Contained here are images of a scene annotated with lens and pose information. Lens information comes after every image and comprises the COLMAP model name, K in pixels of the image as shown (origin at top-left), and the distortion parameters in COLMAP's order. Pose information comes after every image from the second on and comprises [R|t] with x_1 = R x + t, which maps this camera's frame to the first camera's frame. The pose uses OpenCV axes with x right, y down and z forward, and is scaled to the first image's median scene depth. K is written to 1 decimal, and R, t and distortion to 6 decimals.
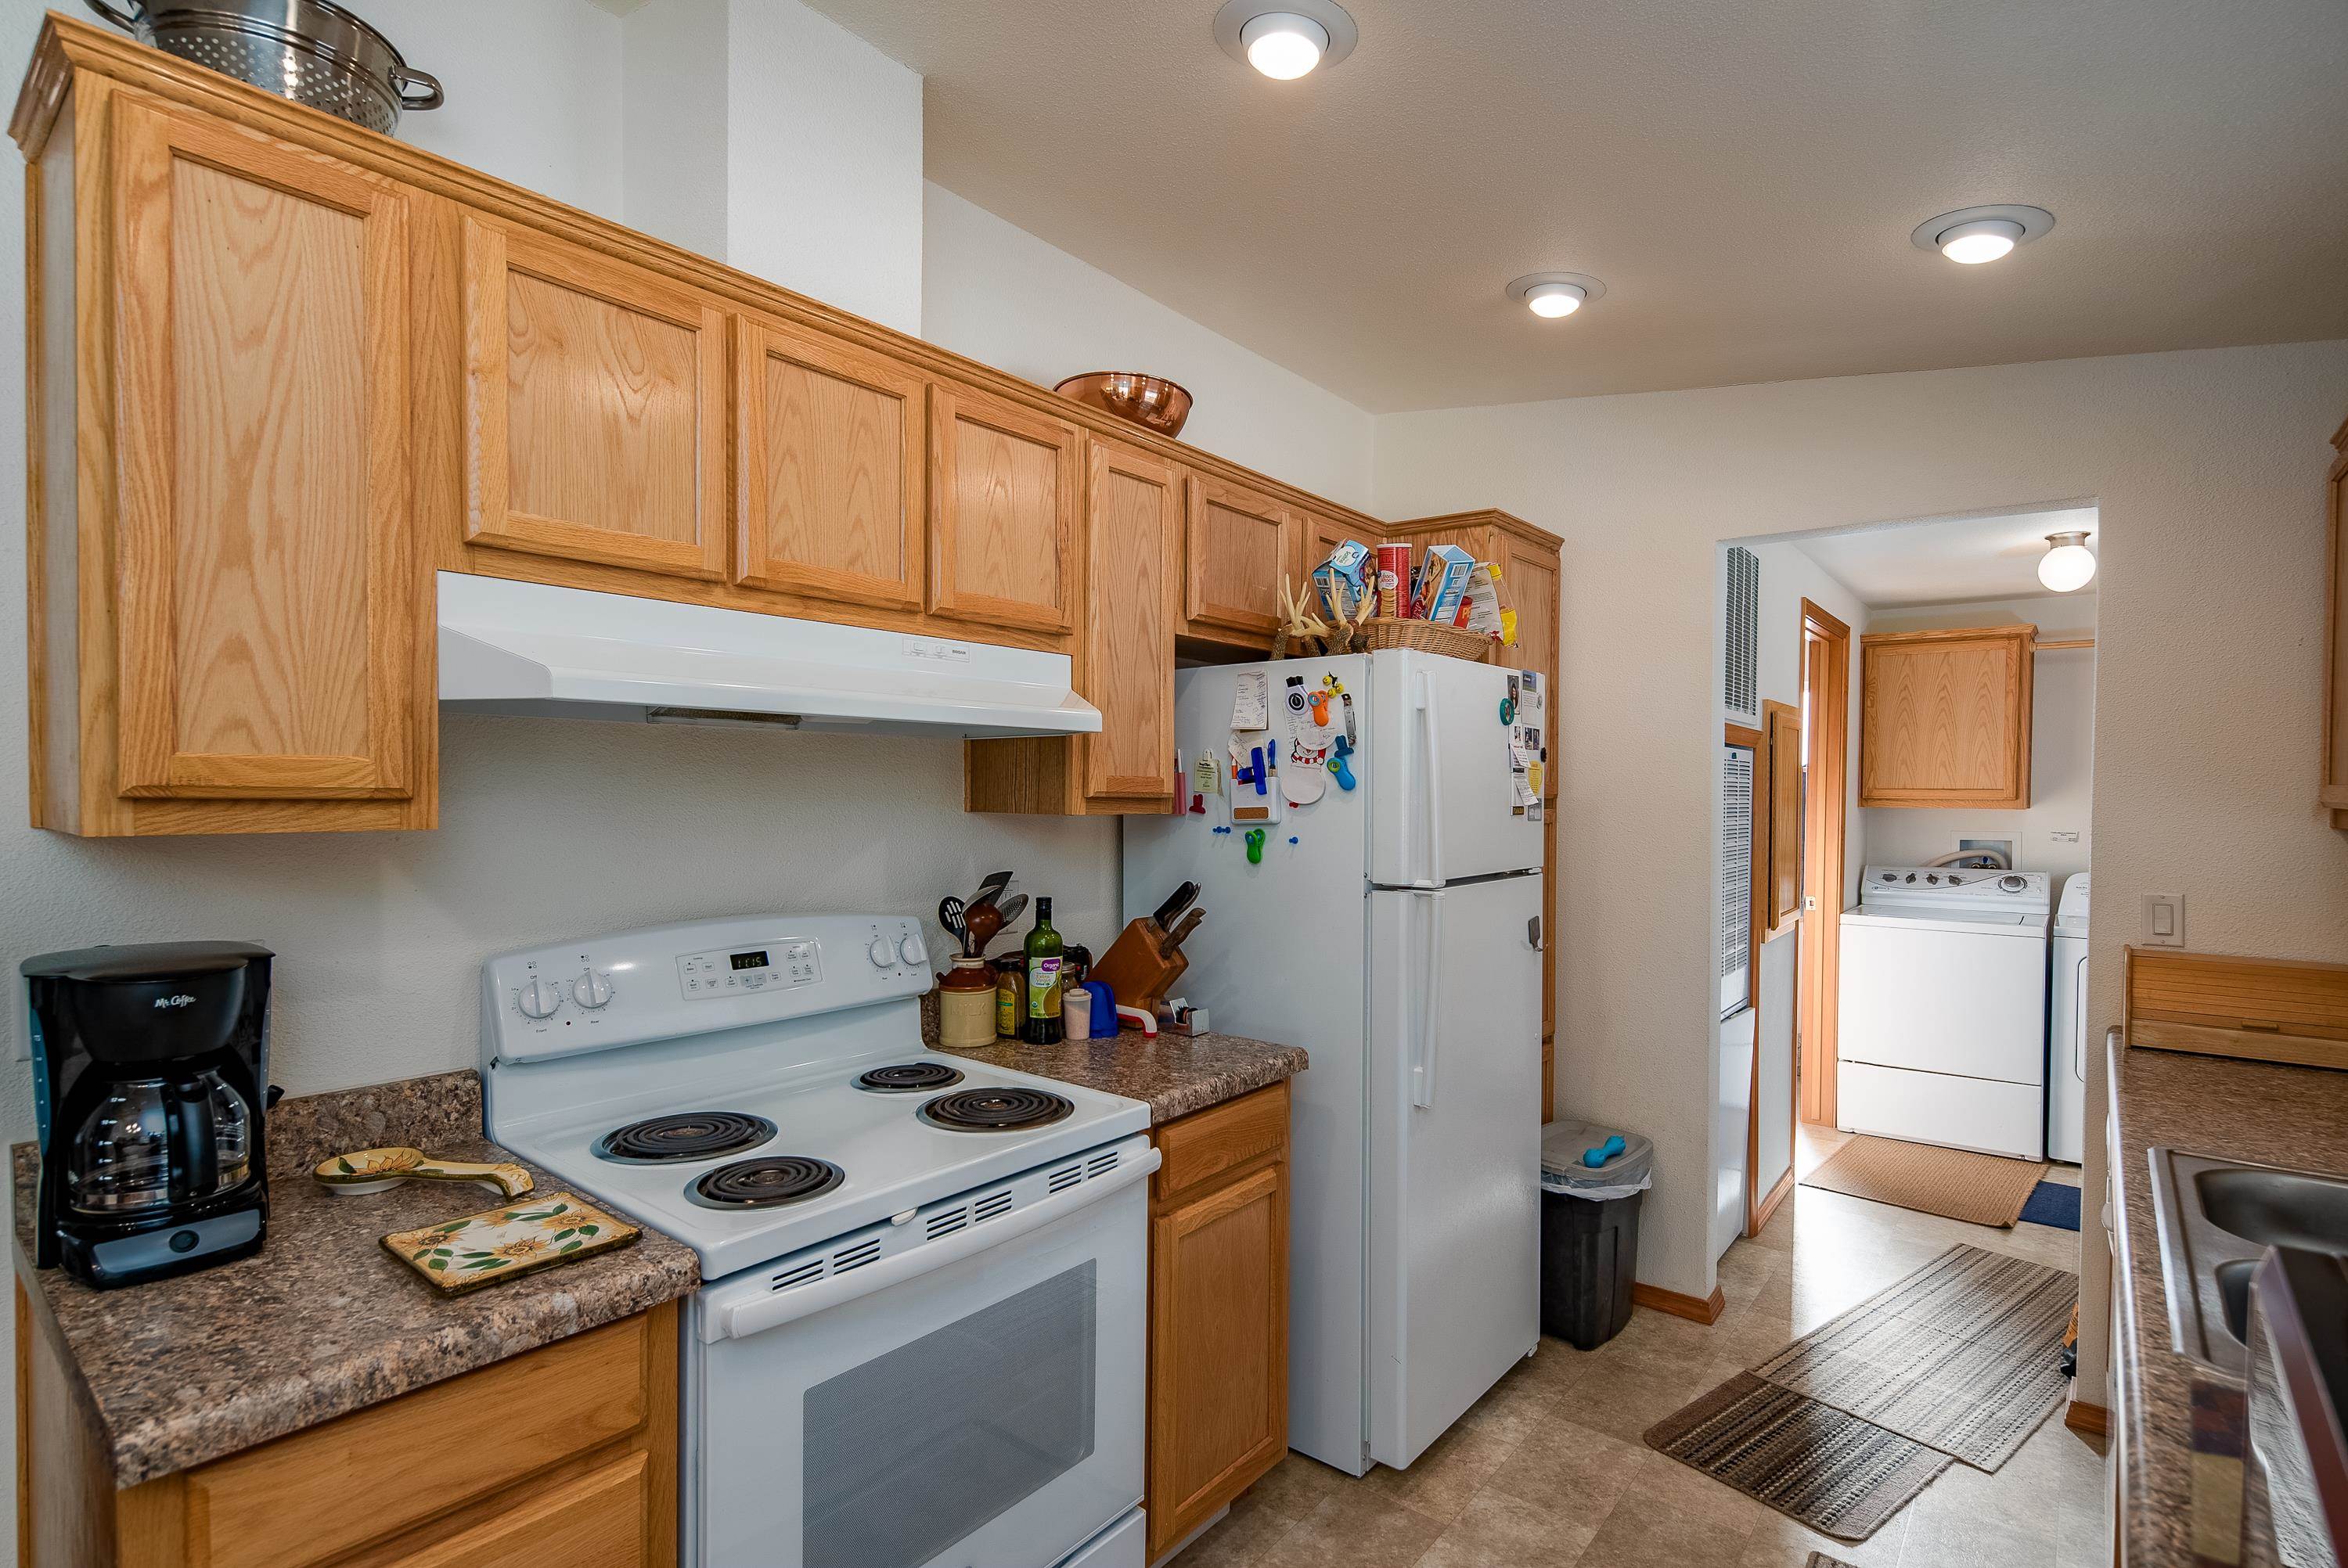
lens RADIAL K [[1129.4, 0, 1165.1], [0, 1129.4, 817.7], [0, 0, 1]] dist [-0.003913, -0.001400]
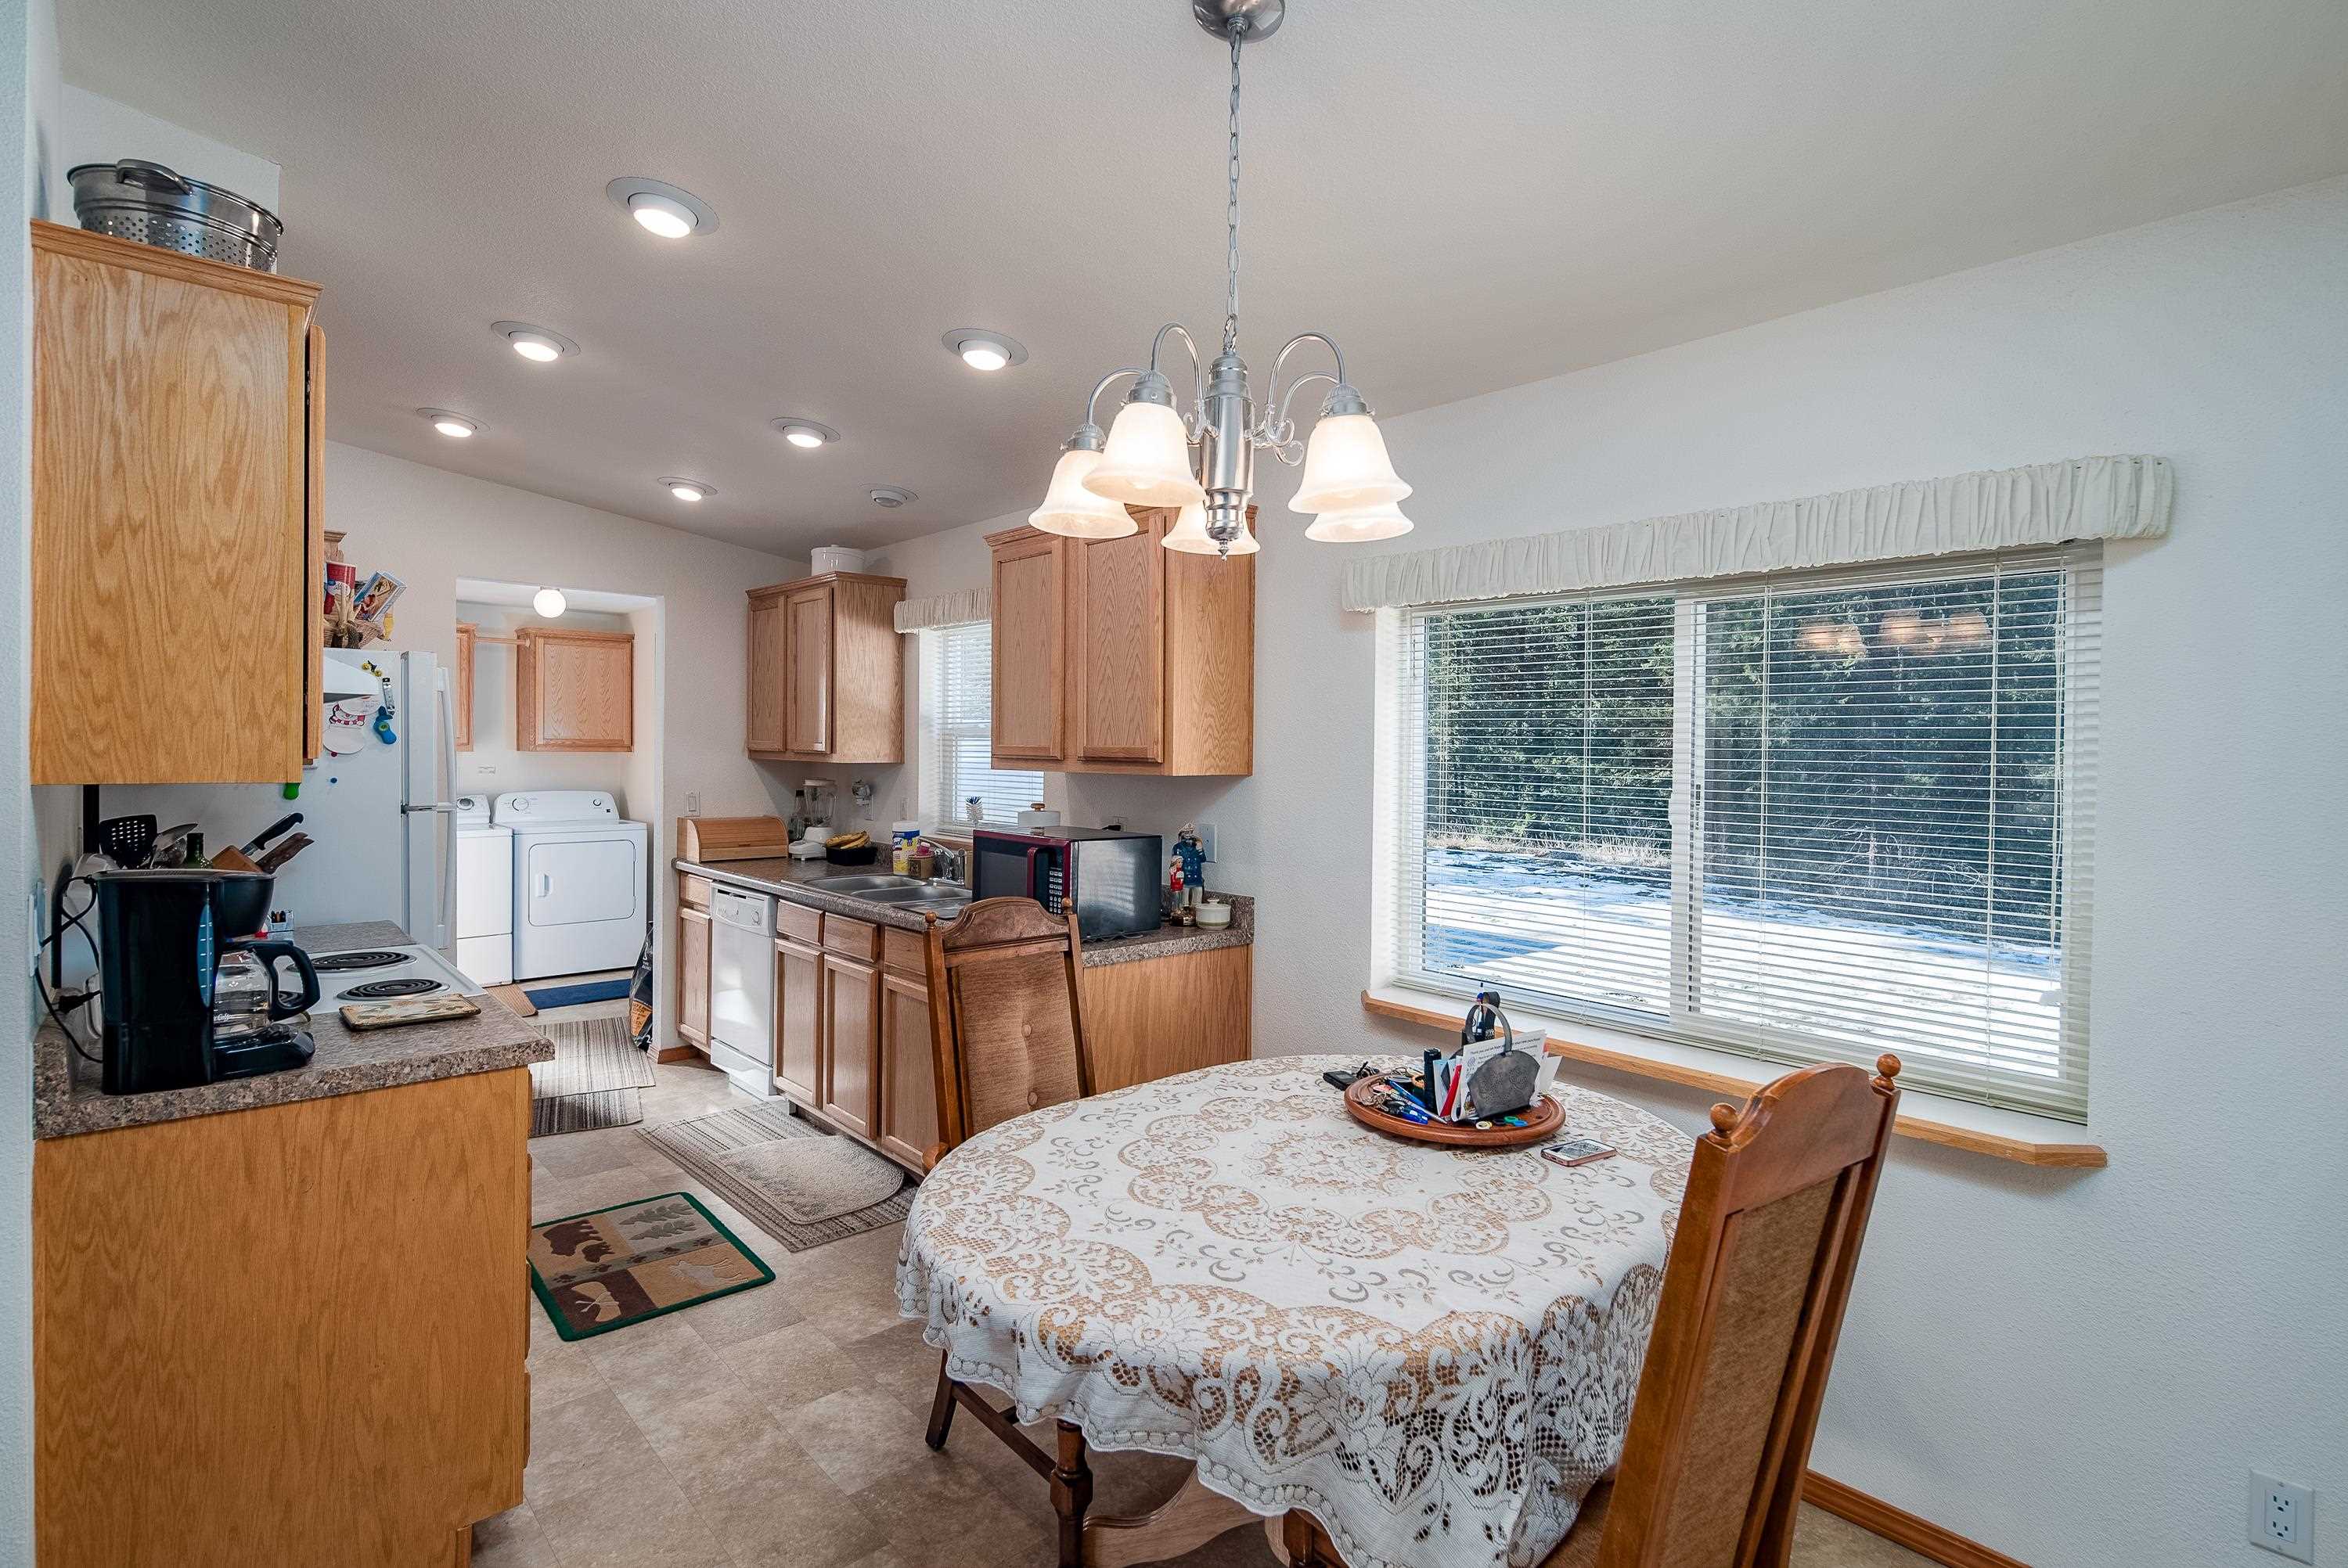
lens RADIAL K [[1173.7, 0, 1170.8], [0, 1173.7, 751.0], [0, 0, 1]] dist [-0.000230, -0.000137]
pose [[0.157094, -0.008121, 0.987550, -0.571121], [0.013333, 0.999893, 0.006102, -0.005112], [-0.987494, 0.012208, 0.157185, -0.115910]]
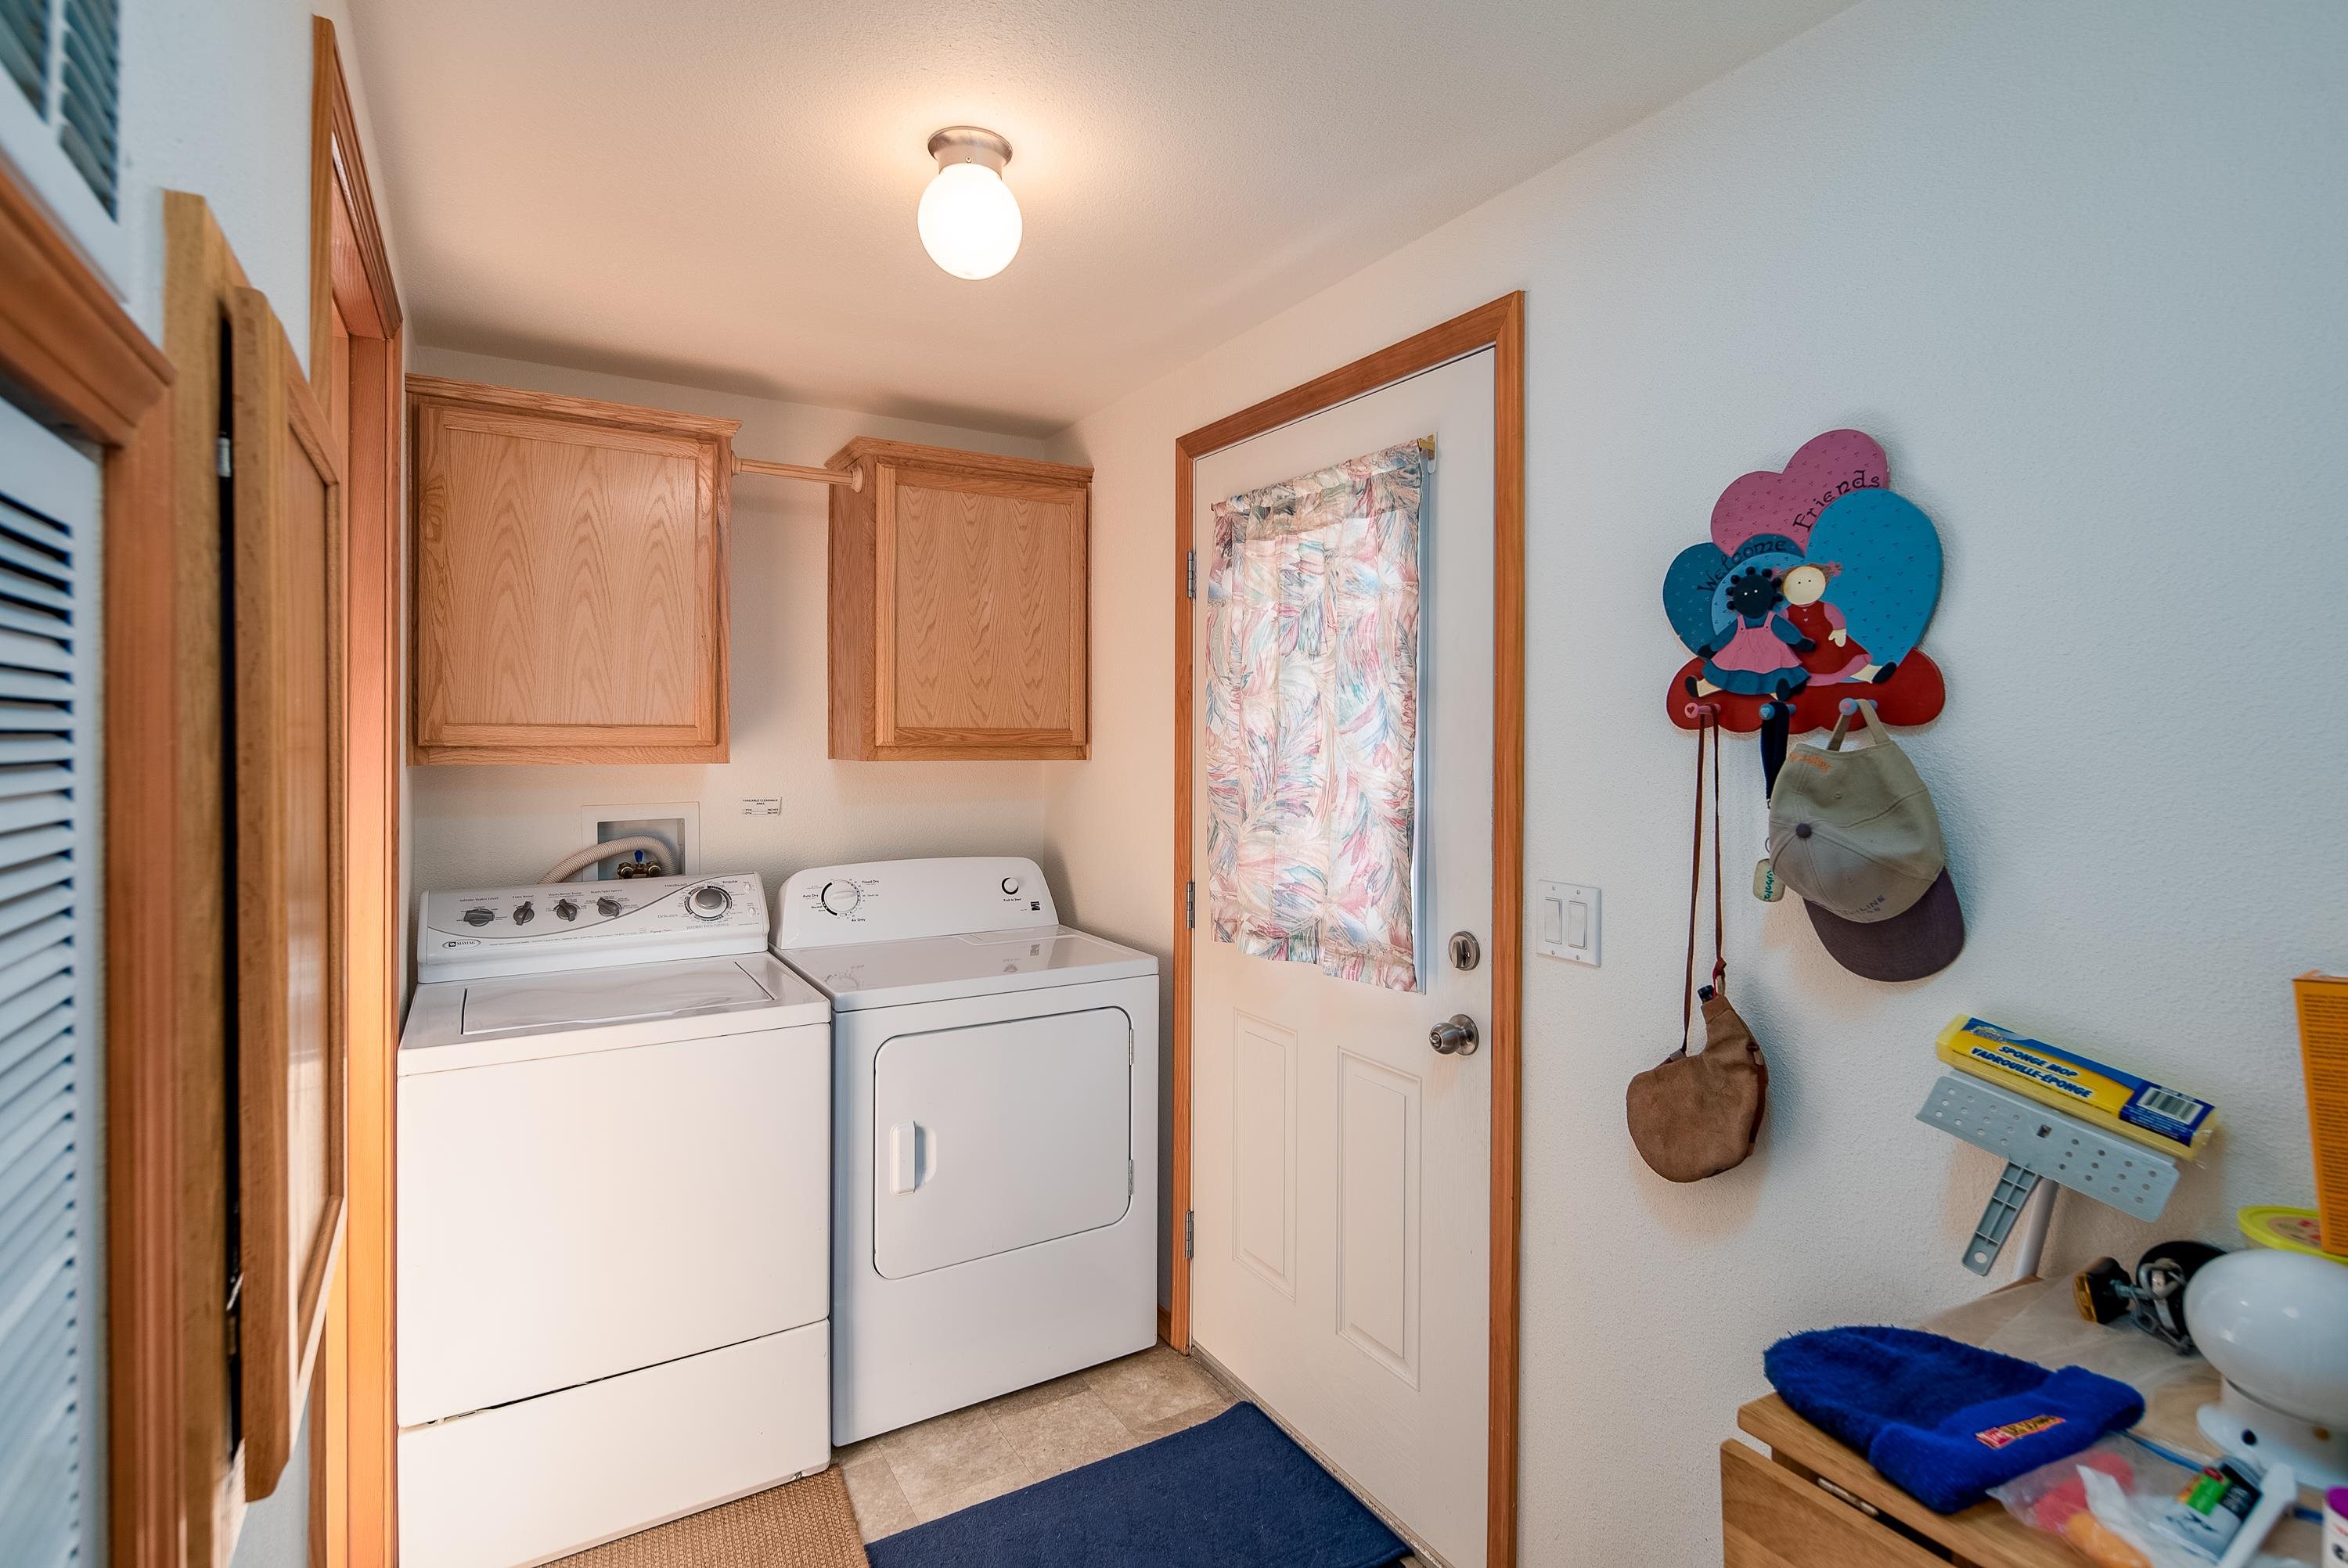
lens RADIAL K [[1137.7, 0, 1171.2], [0, 1137.7, 738.6], [0, 0, 1]] dist [0.000157, -0.000062]
pose [[0.328302, -0.004118, 0.944564, 0.313135], [0.021085, 0.999773, -0.002970, -0.012815], [-0.944337, 0.020891, 0.328315, 0.610686]]
